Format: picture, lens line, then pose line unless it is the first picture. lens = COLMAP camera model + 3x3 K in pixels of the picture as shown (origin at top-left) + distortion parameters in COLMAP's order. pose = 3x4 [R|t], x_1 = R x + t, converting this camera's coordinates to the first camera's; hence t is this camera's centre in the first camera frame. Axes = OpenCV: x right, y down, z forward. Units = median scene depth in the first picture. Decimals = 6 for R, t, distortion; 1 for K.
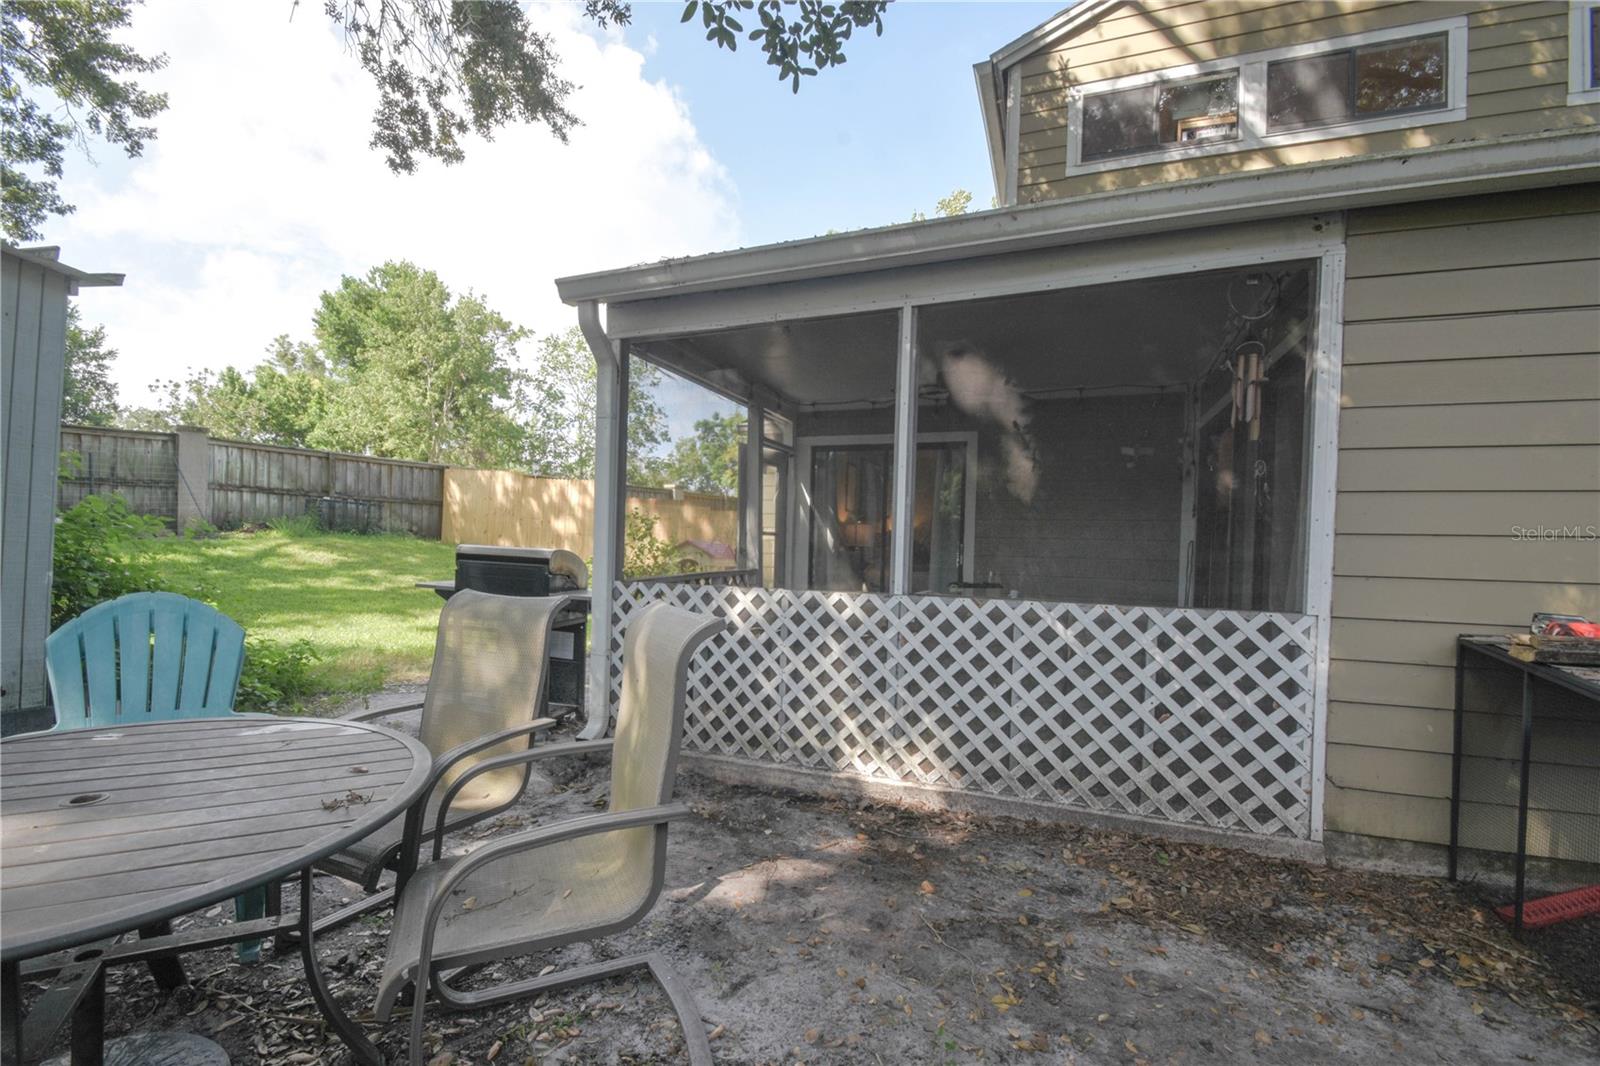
lens RADIAL K [[707.4, 0, 785.5], [0, 707.4, 561.3], [0, 0, 1]] dist [0.011587, -0.014402]
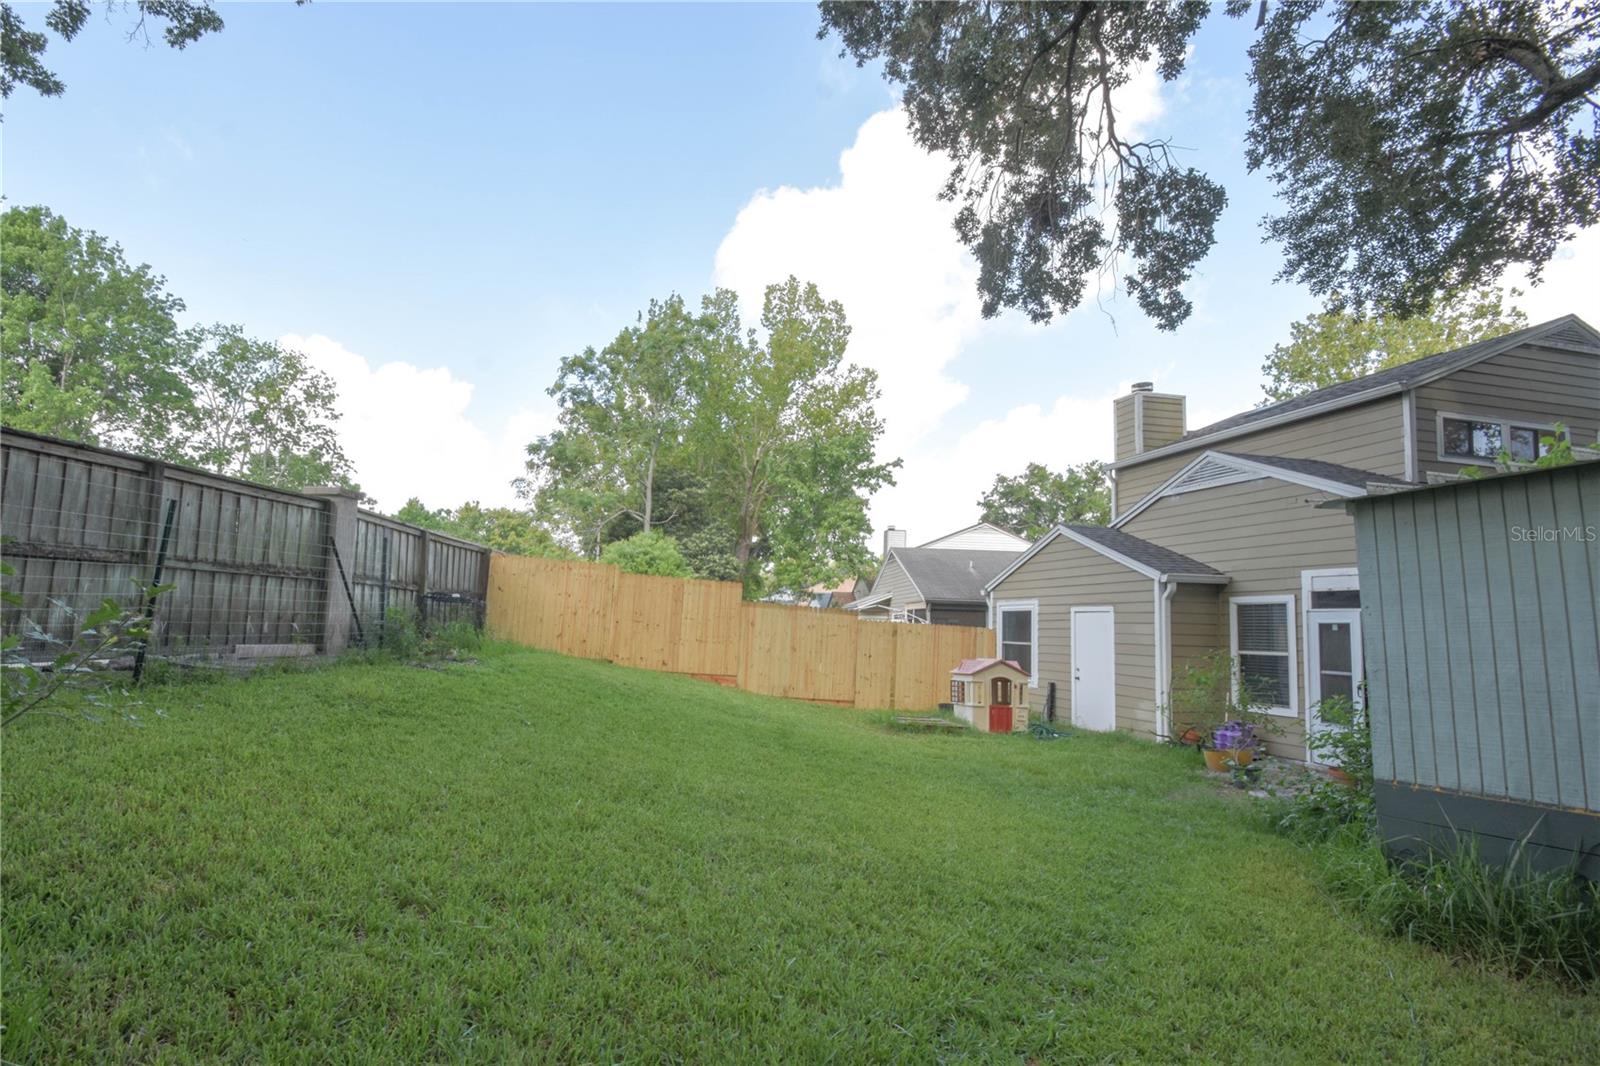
lens RADIAL K [[795.8, 0, 682.2], [0, 795.8, 556.3], [0, 0, 1]] dist [-0.008286, -0.002754]
pose [[0.847914, 0.055003, 0.527273, -0.761427], [-0.008398, 0.995872, -0.090381, -0.049542], [-0.530068, 0.072207, 0.844875, 0.160771]]
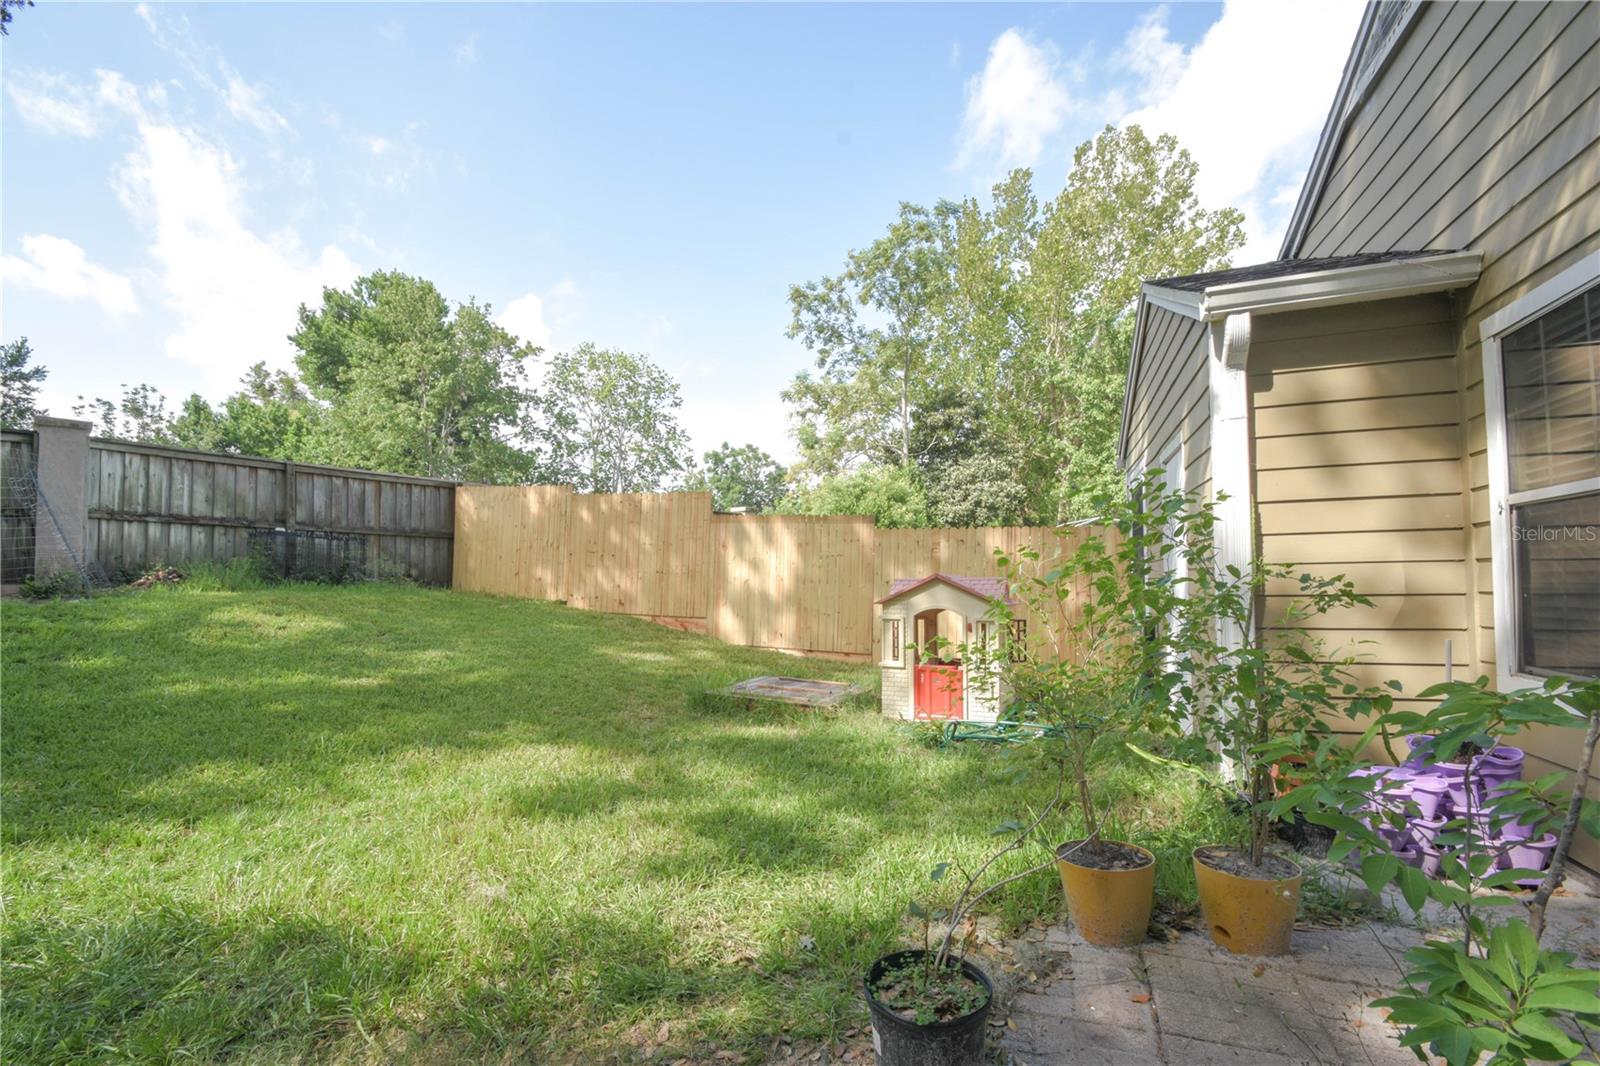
lens RADIAL K [[707.4, 0, 783.8], [0, 707.4, 558.1], [0, 0, 1]] dist [0.011587, -0.014402]
pose [[0.999427, -0.032145, 0.010618, -0.166383], [0.032685, 0.997933, -0.055331, -0.009967], [-0.008817, 0.055646, 0.998412, 0.299502]]
